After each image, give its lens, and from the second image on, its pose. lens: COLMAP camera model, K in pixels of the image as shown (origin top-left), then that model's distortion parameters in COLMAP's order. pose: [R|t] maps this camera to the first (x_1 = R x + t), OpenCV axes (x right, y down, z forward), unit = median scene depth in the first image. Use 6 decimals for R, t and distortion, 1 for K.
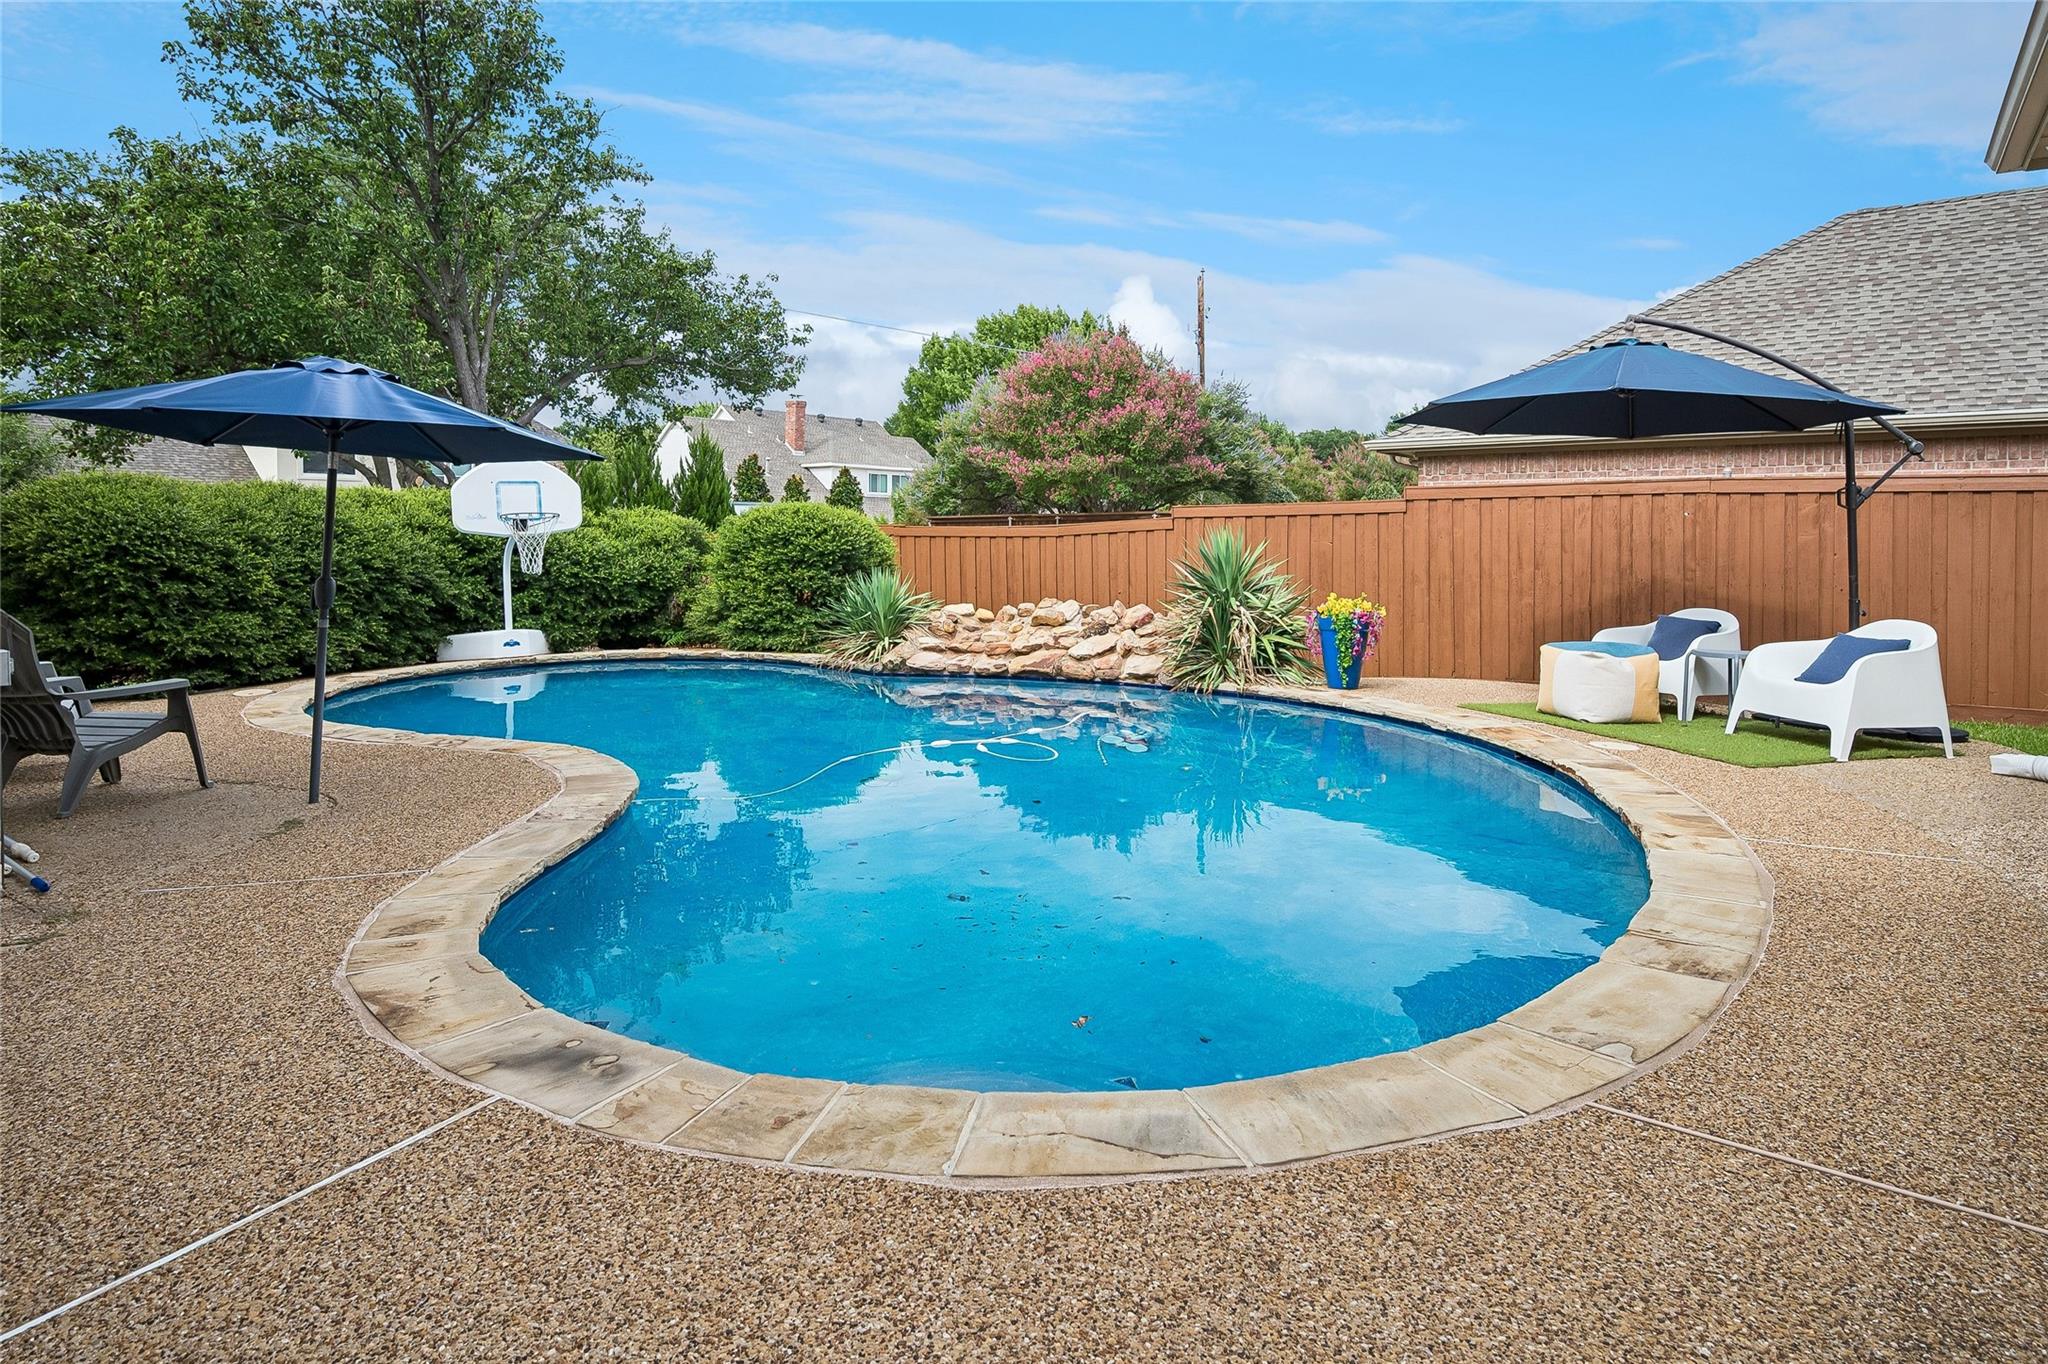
lens RADIAL K [[1161.4, 0, 1019.2], [0, 1161.4, 581.9], [0, 0, 1]] dist [0.000561, -0.002172]
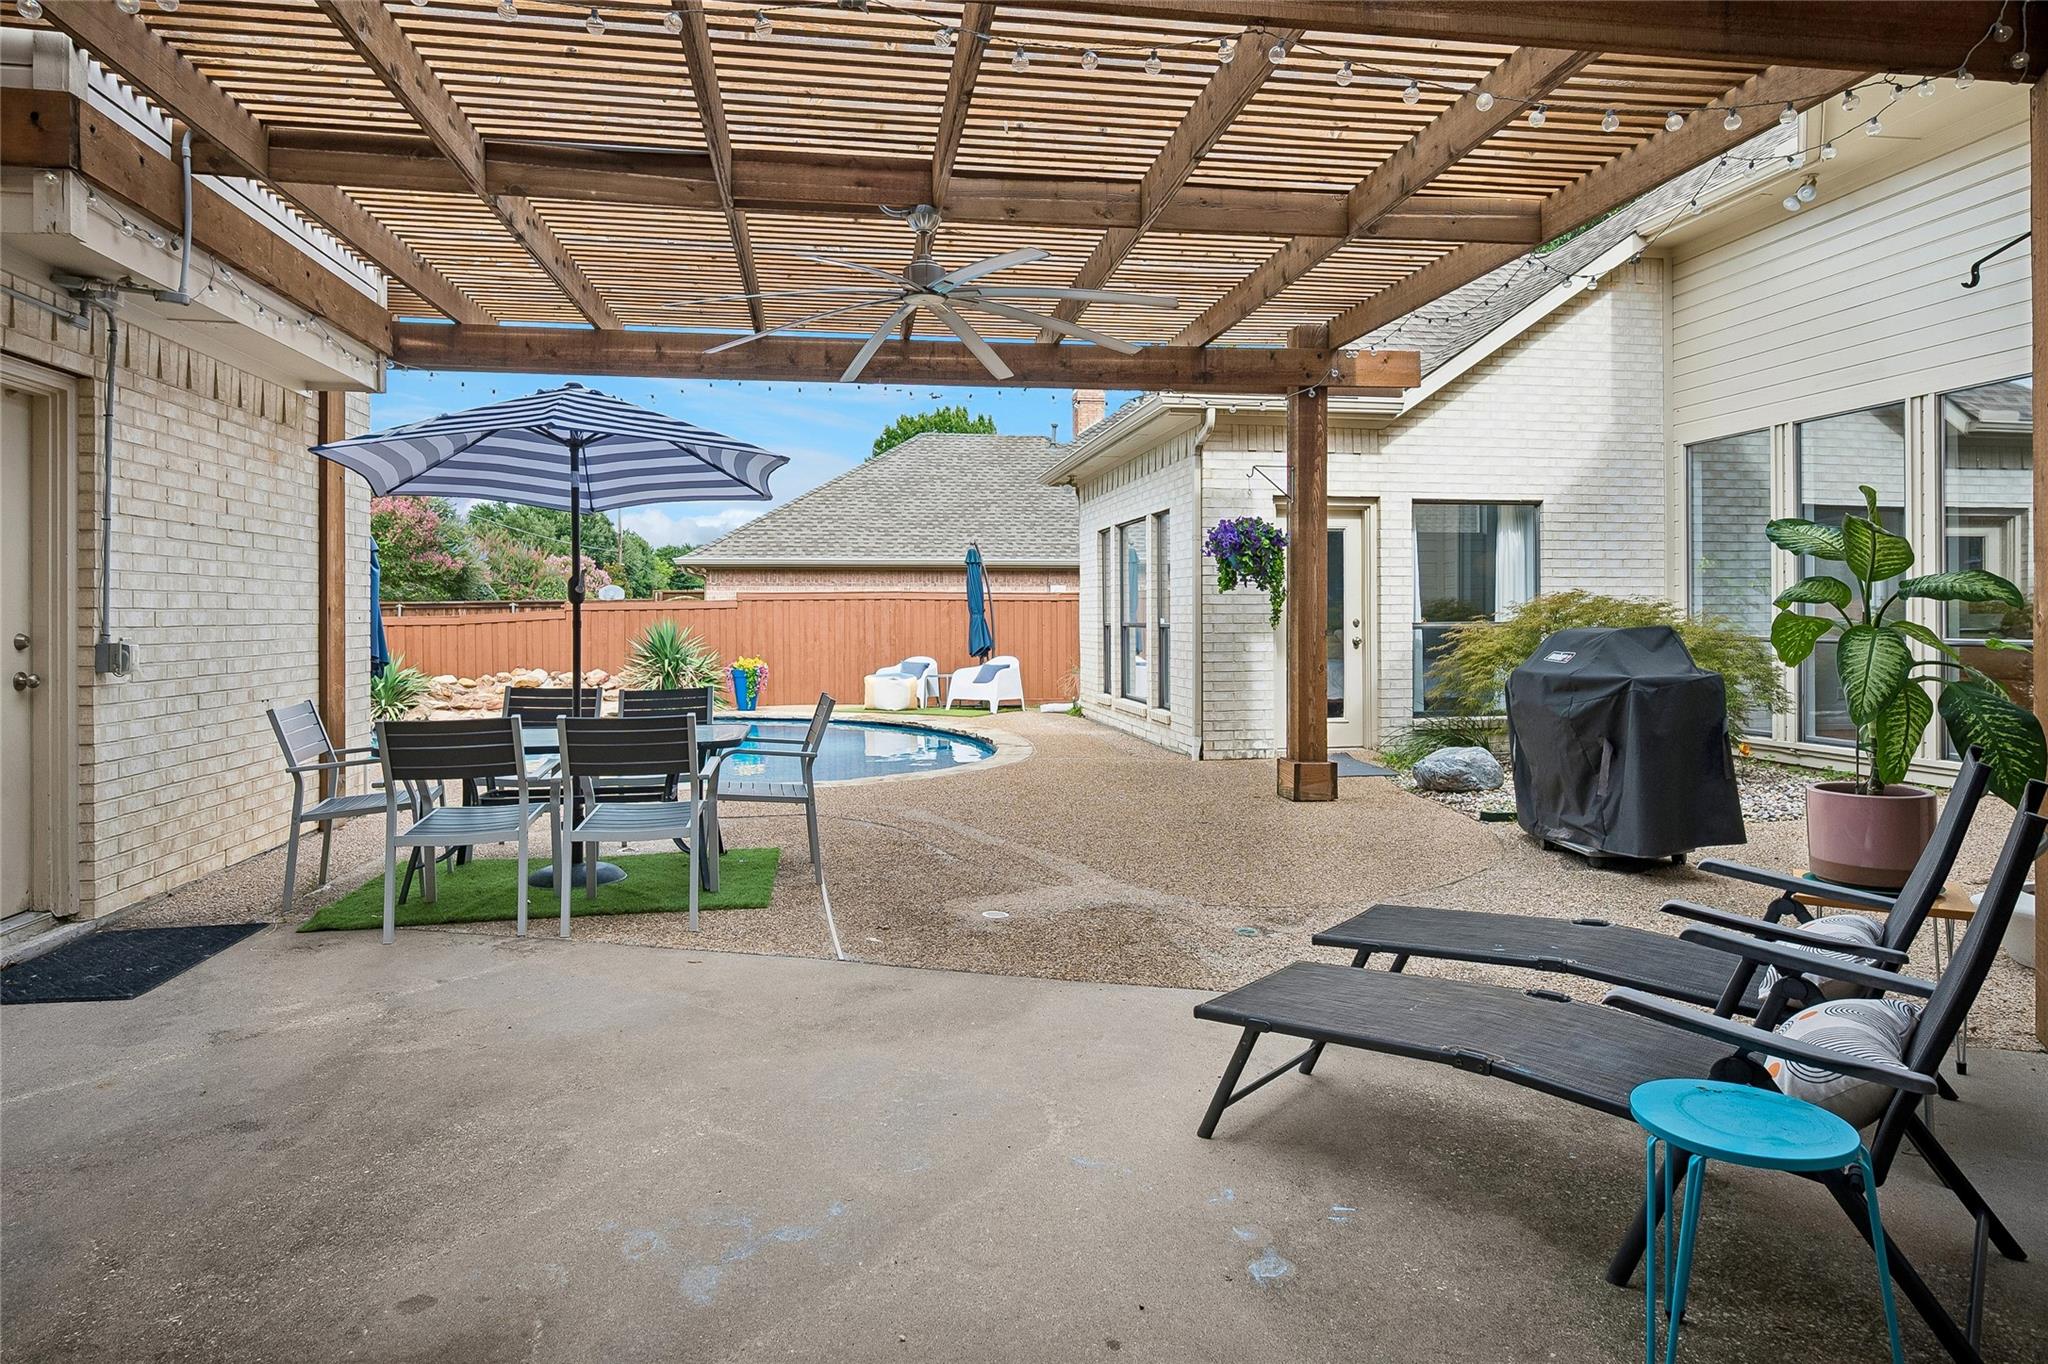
lens RADIAL K [[1161.4, 0, 1024.8], [0, 1161.4, 607.5], [0, 0, 1]] dist [0.000561, -0.002172]
pose [[0.707293, 0.003193, 0.706914, -0.563030], [0.032948, 0.998754, -0.037477, 0.013863], [-0.706153, 0.049799, 0.706306, -0.450150]]
